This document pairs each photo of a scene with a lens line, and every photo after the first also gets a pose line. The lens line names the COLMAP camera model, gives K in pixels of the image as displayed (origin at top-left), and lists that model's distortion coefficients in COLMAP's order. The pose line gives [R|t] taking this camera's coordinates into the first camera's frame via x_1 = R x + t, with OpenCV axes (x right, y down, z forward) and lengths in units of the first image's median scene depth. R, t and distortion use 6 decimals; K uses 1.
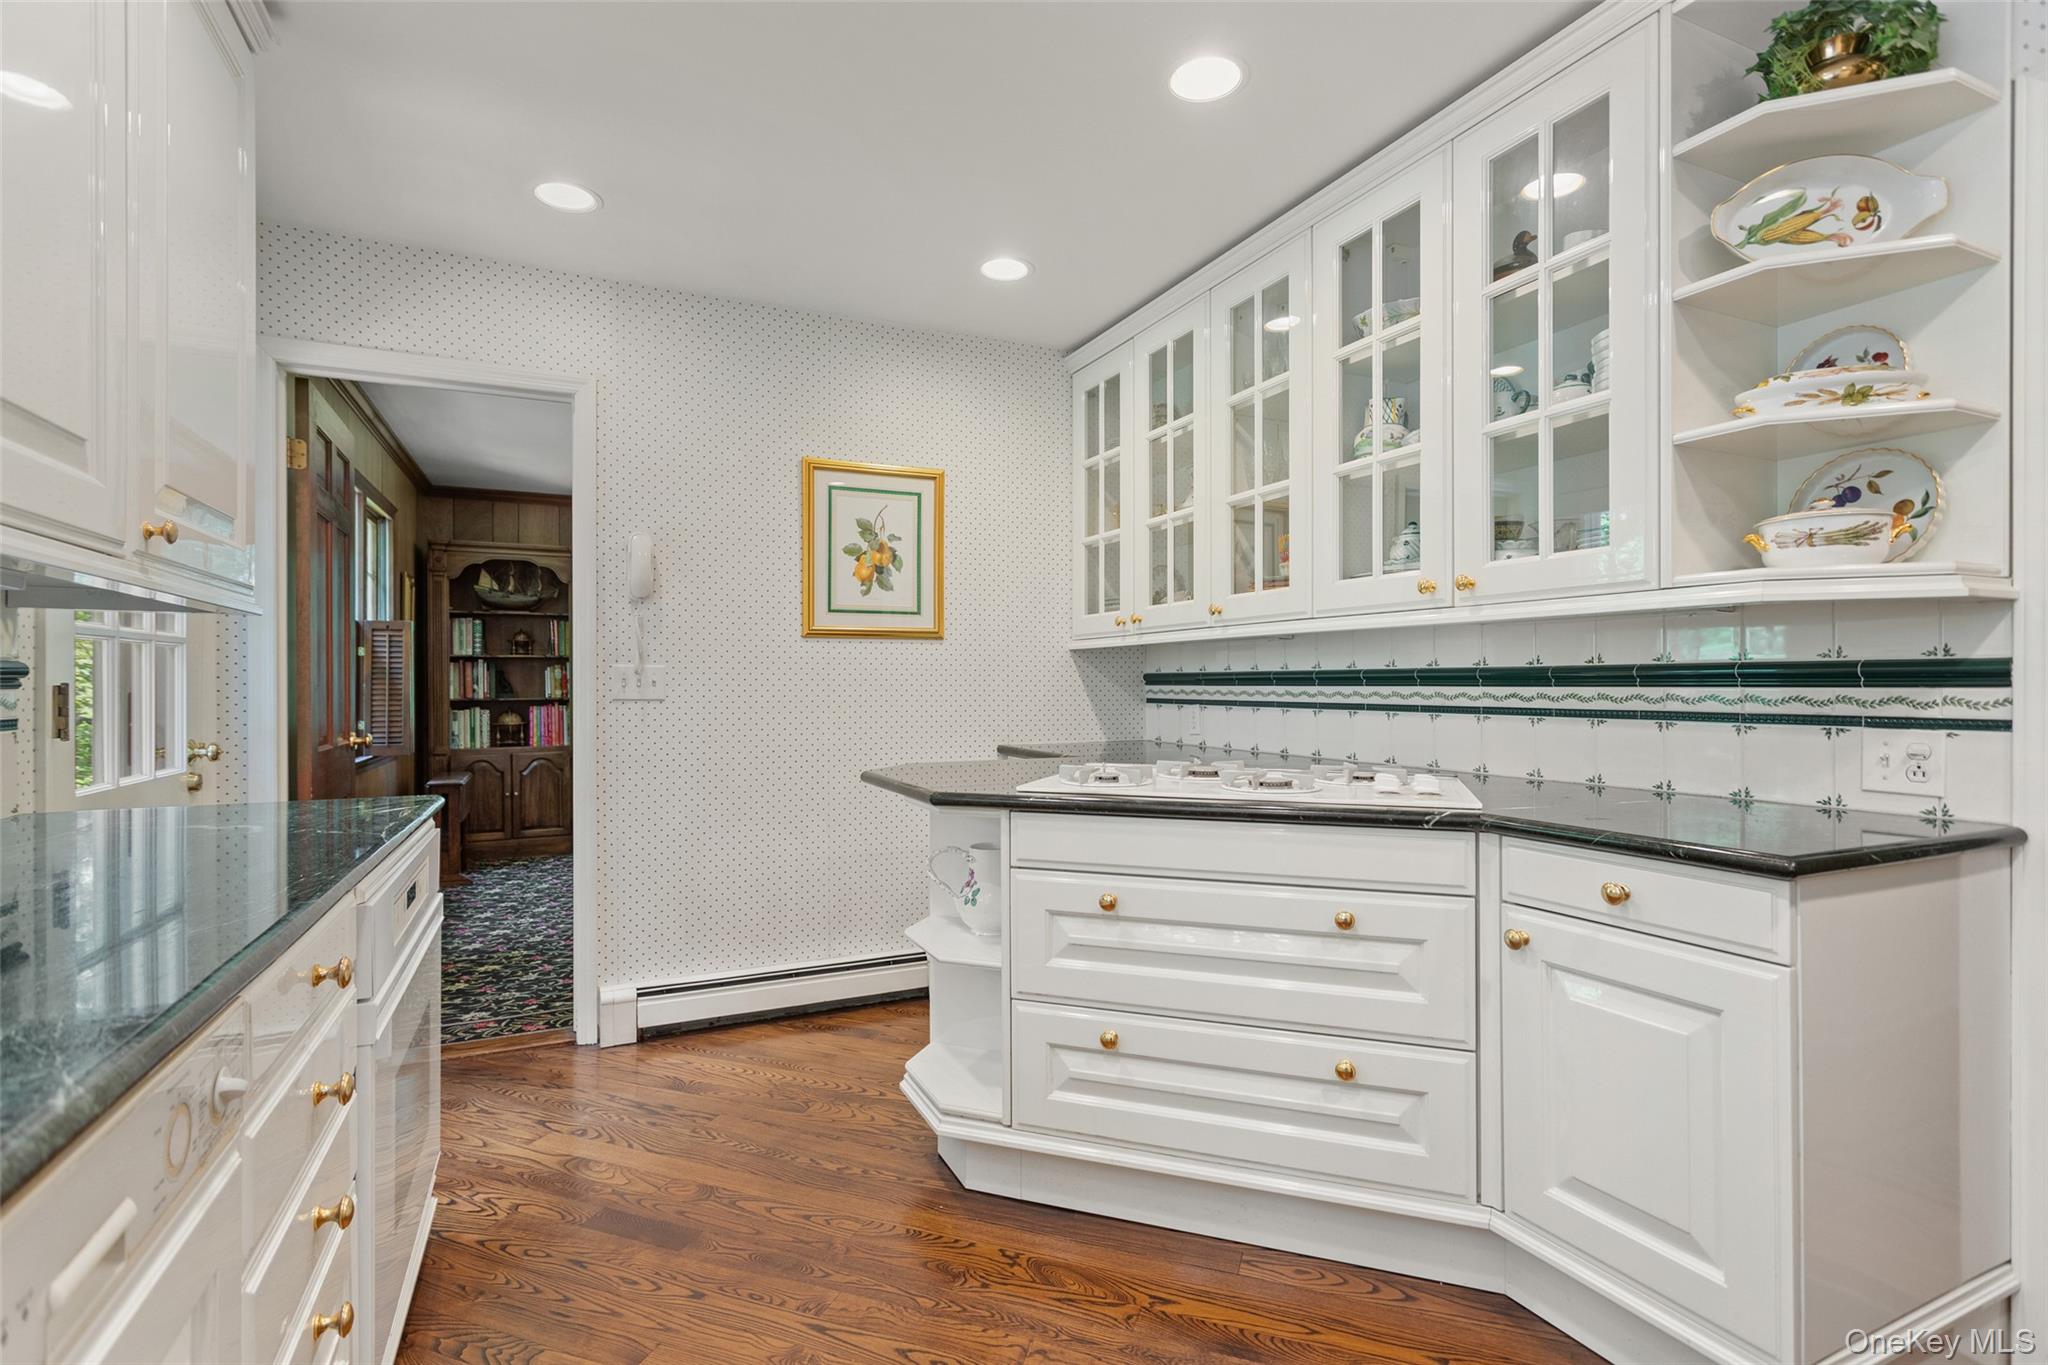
lens RADIAL K [[971.3, 0, 1020.5], [0, 971.3, 681.6], [0, 0, 1]] dist [-0.002867, 0.002216]
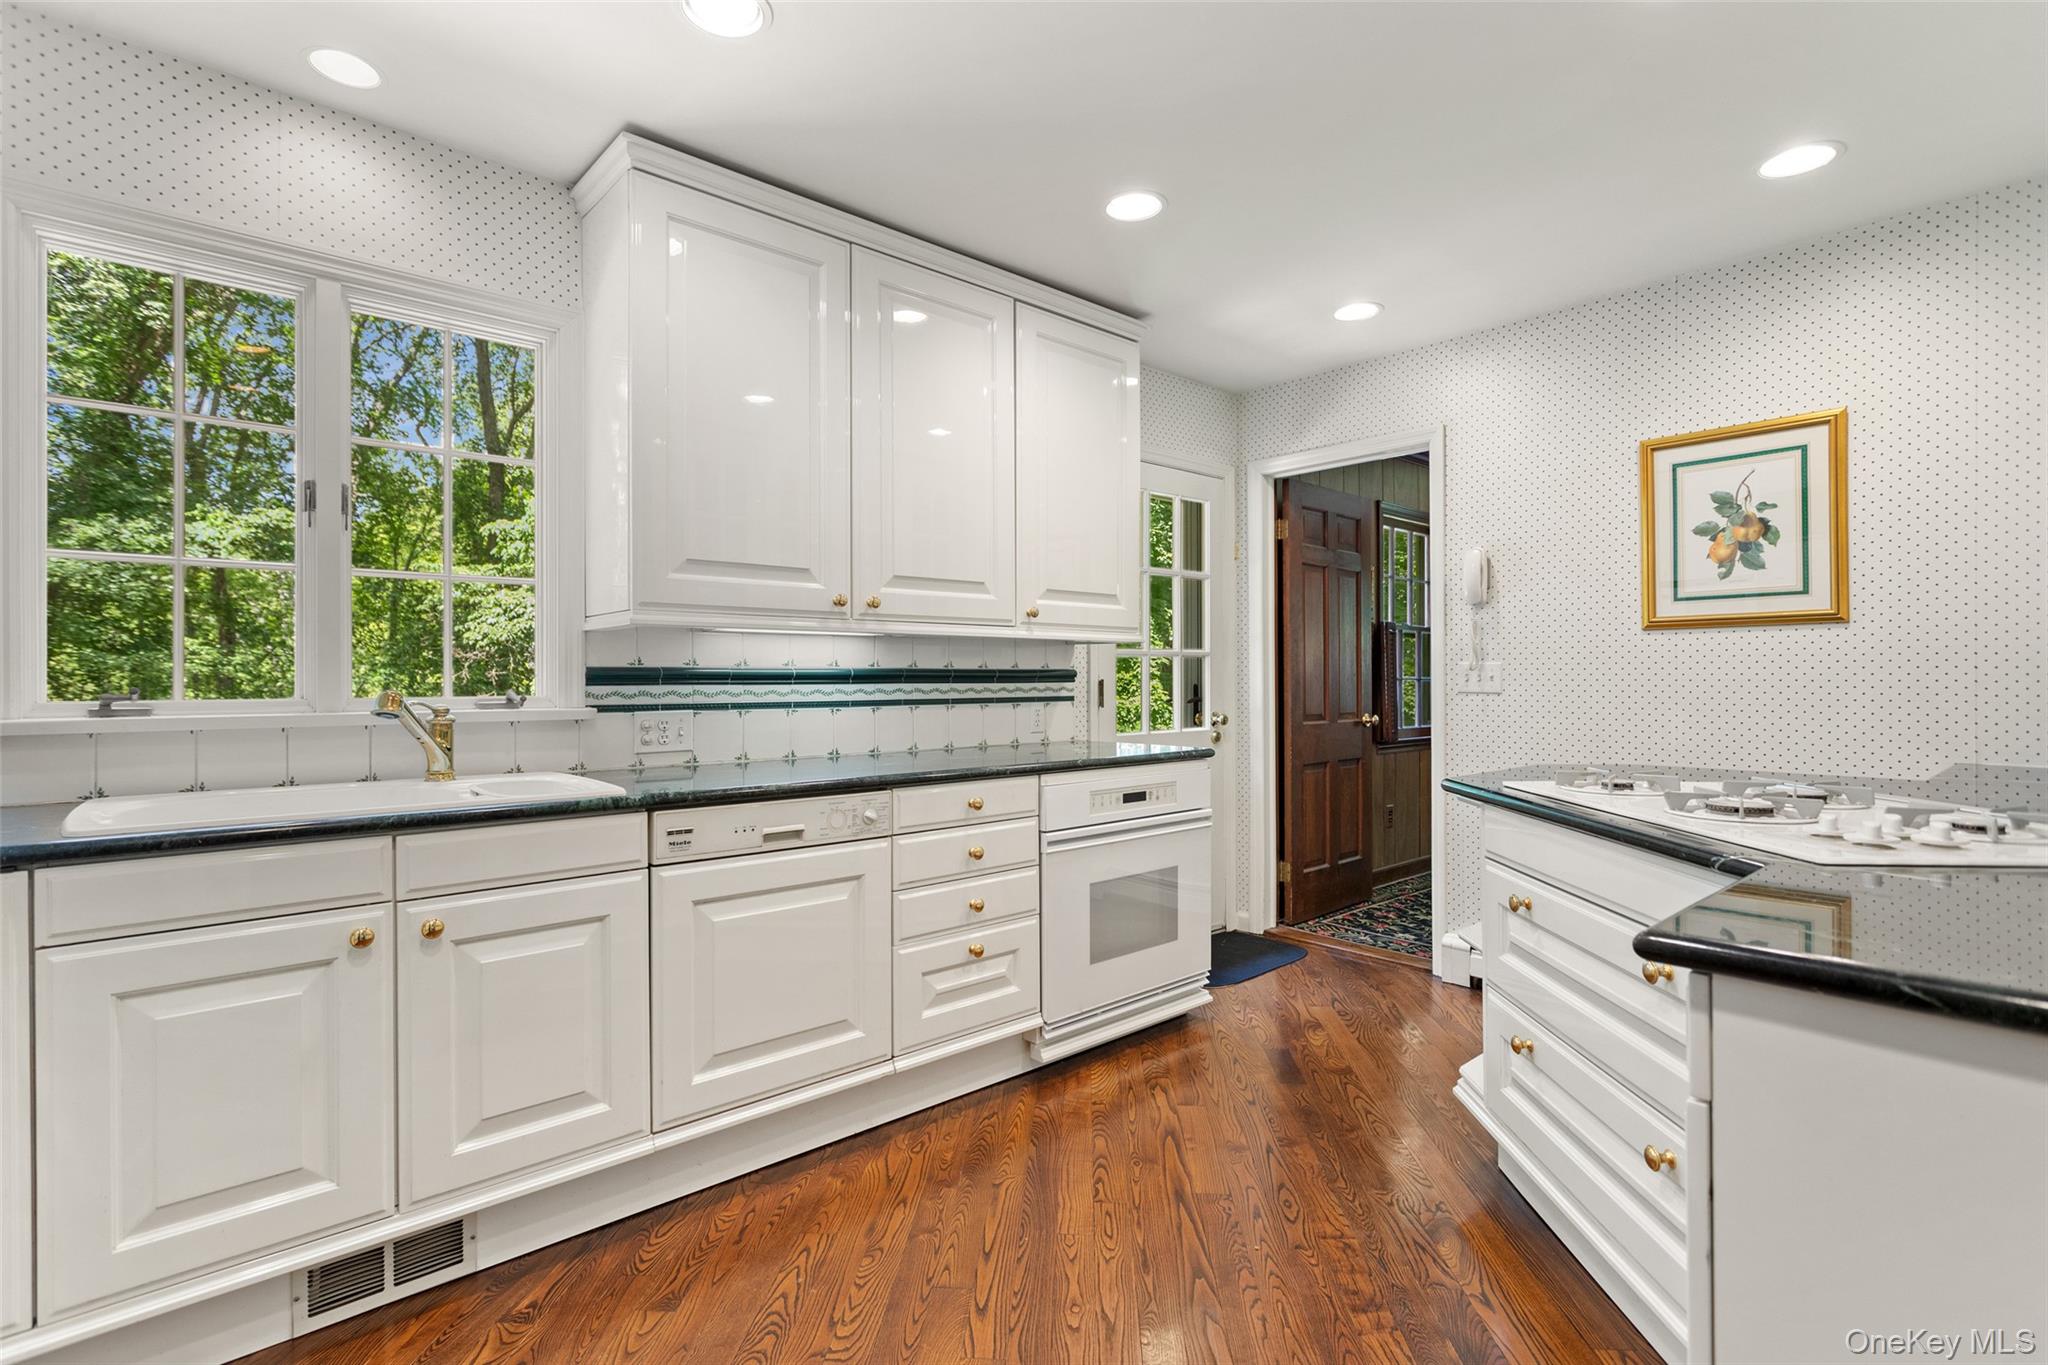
lens RADIAL K [[971.3, 0, 1025.8], [0, 971.3, 677.5], [0, 0, 1]] dist [-0.002867, 0.002216]
pose [[0.286927, -0.002478, -0.957949, 0.545934], [0.003237, 0.999993, -0.001617, 0.000826], [0.957947, -0.002637, 0.286933, 0.152141]]
